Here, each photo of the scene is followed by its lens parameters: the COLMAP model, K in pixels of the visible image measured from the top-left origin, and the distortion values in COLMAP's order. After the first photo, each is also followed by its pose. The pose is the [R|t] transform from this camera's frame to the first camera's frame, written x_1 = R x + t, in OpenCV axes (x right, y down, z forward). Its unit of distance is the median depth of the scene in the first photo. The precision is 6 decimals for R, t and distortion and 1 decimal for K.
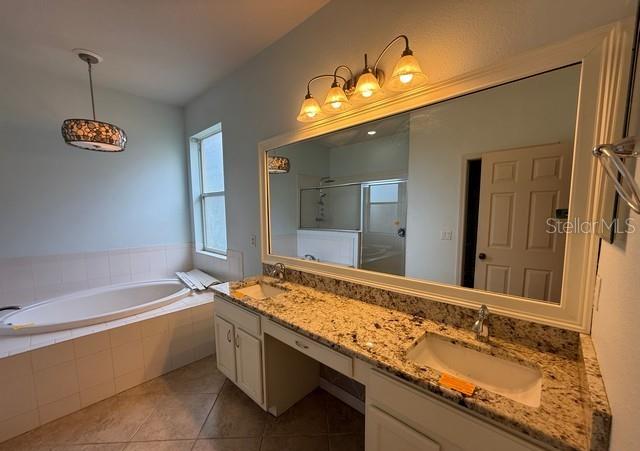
lens RADIAL K [[256.2, 0, 319.0], [0, 256.2, 242.3], [0, 0, 1]] dist [0.000340, -0.000073]
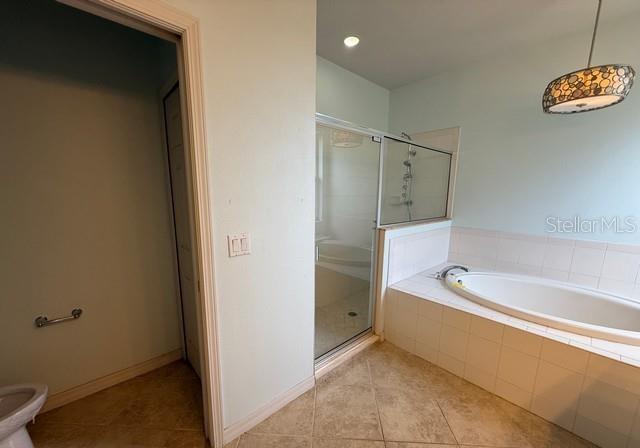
lens RADIAL K [[256.2, 0, 319.0], [0, 256.2, 240.8], [0, 0, 1]] dist [0.000340, -0.000073]
pose [[-0.082483, 0.192654, -0.977794, 0.037826], [-0.131885, 0.970398, 0.202322, -0.031539], [0.987827, 0.145645, -0.054633, 0.348654]]
